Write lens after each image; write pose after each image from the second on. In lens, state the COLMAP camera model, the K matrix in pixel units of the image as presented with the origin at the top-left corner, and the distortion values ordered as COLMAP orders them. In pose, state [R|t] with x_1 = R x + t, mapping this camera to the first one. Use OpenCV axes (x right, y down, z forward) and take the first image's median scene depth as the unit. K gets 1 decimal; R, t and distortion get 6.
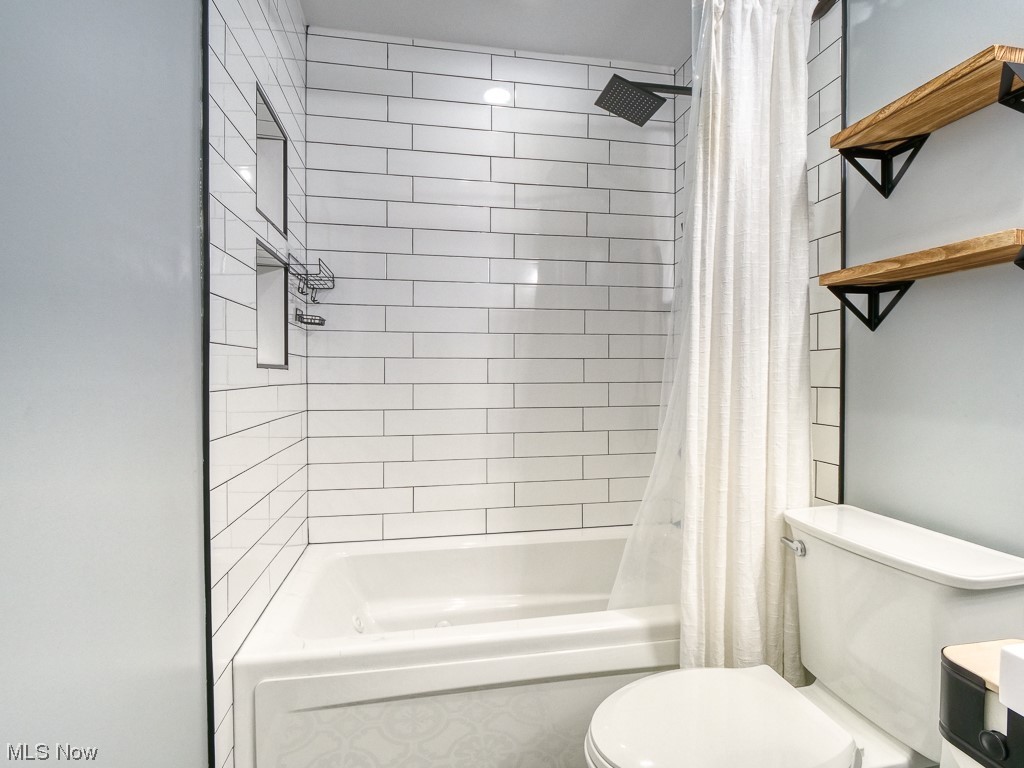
lens RADIAL K [[509.3, 0, 513.0], [0, 509.3, 378.1], [0, 0, 1]] dist [-0.013642, -0.000370]
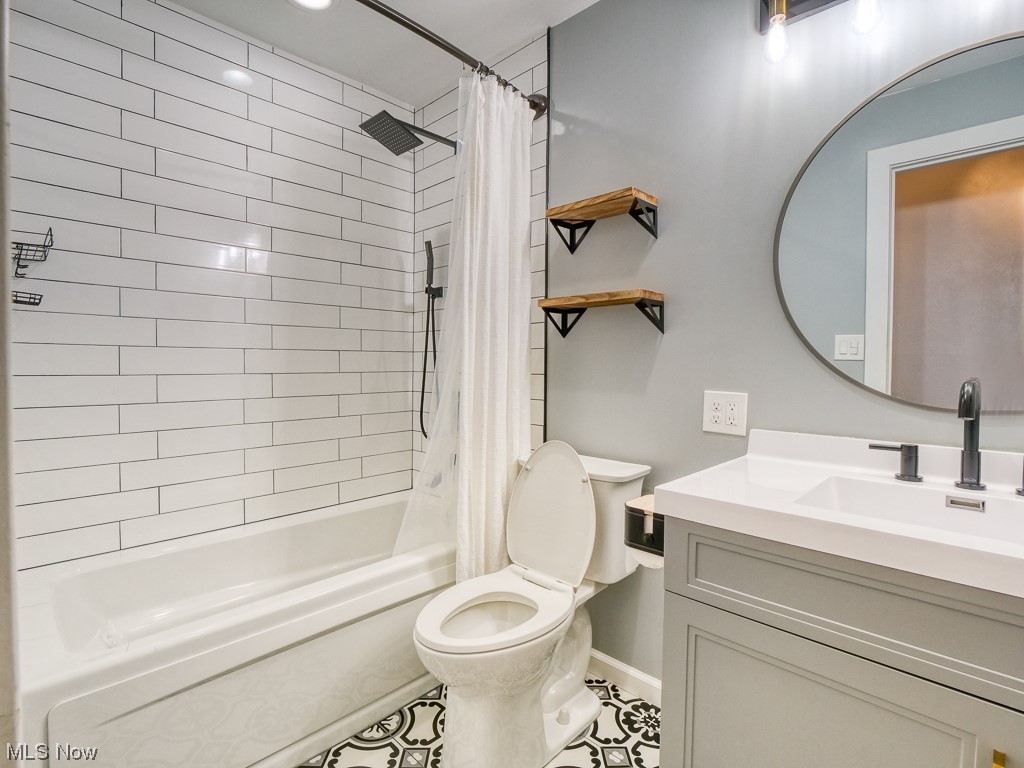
lens RADIAL K [[509.3, 0, 513.0], [0, 509.3, 378.1], [0, 0, 1]] dist [-0.013642, -0.000370]
pose [[0.810407, -0.011436, 0.585756, -0.338961], [0.001602, 0.999849, 0.017305, 0.003892], [-0.585865, -0.013086, 0.810303, -0.184349]]
